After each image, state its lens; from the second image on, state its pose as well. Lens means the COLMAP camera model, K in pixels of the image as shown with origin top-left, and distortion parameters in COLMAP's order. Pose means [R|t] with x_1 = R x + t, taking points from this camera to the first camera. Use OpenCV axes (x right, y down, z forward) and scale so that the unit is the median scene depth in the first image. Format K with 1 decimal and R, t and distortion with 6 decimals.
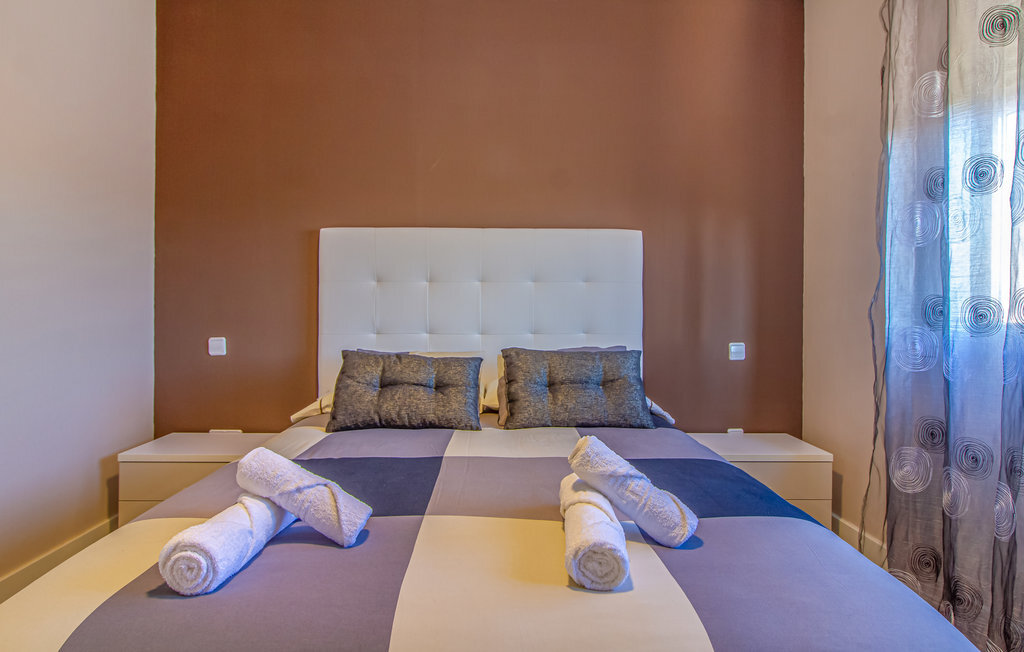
lens RADIAL K [[527.1, 0, 516.4], [0, 527.1, 306.9], [0, 0, 1]] dist [0.000750, -0.000206]
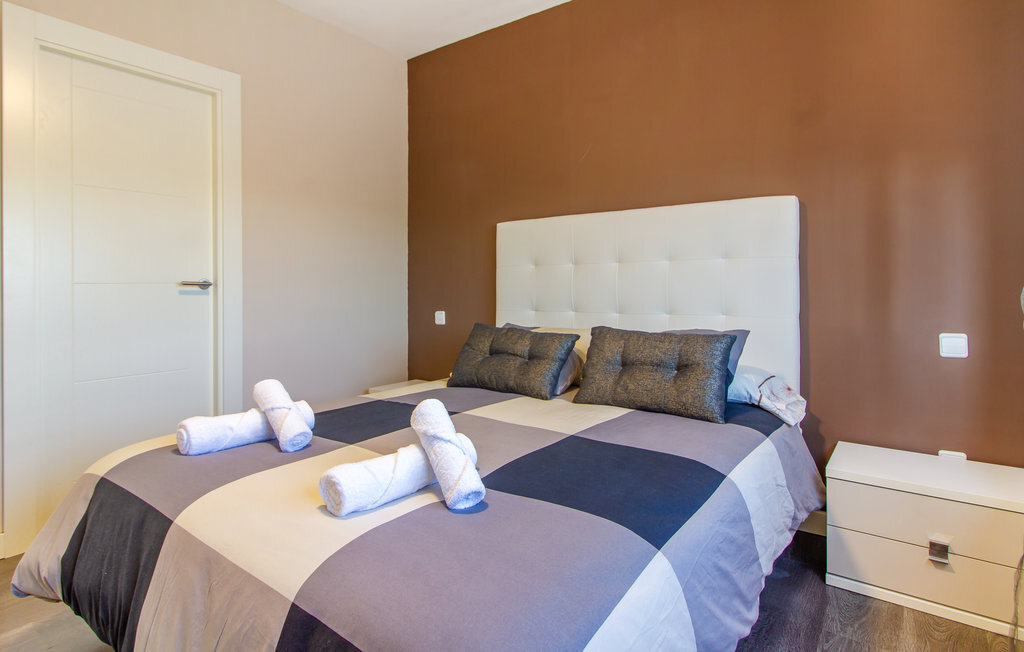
lens RADIAL K [[515.4, 0, 544.5], [0, 515.4, 278.7], [0, 0, 1]] dist [0.001824, 0.000144]
pose [[0.813094, -0.015894, -0.581915, 0.493088], [0.004443, 0.999768, -0.021099, 0.005506], [0.582115, 0.014570, 0.812976, 0.116001]]
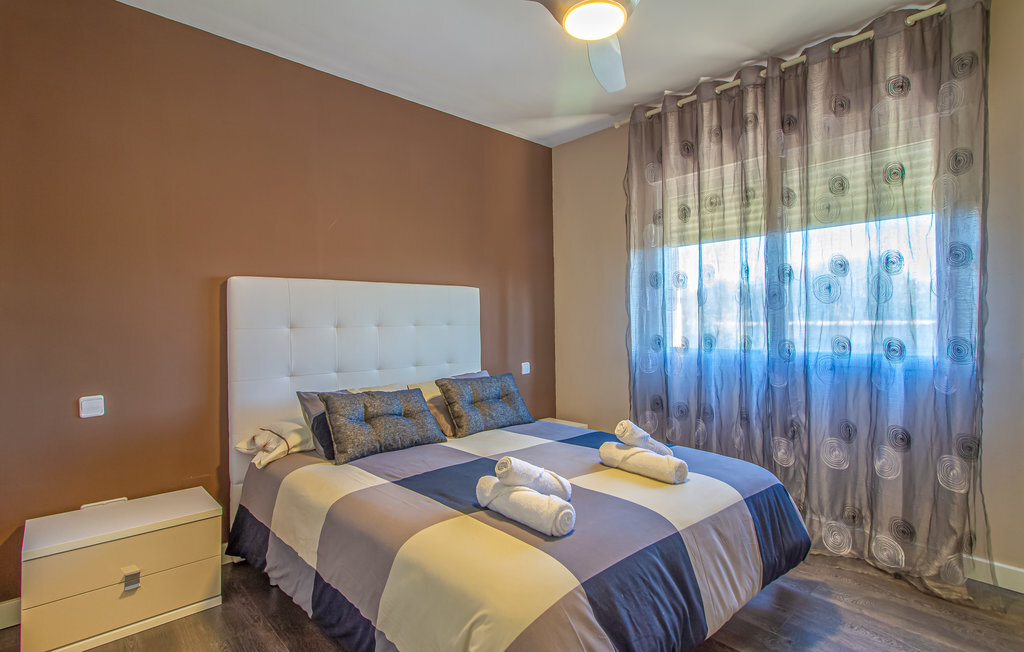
lens RADIAL K [[473.1, 0, 502.6], [0, 473.1, 323.4], [0, 0, 1]] dist [0.001546, 0.000314]
pose [[0.775169, -0.011023, 0.631658, -0.650429], [0.018968, 0.999803, -0.005830, -0.053199], [-0.631469, 0.016501, 0.775225, -0.031510]]
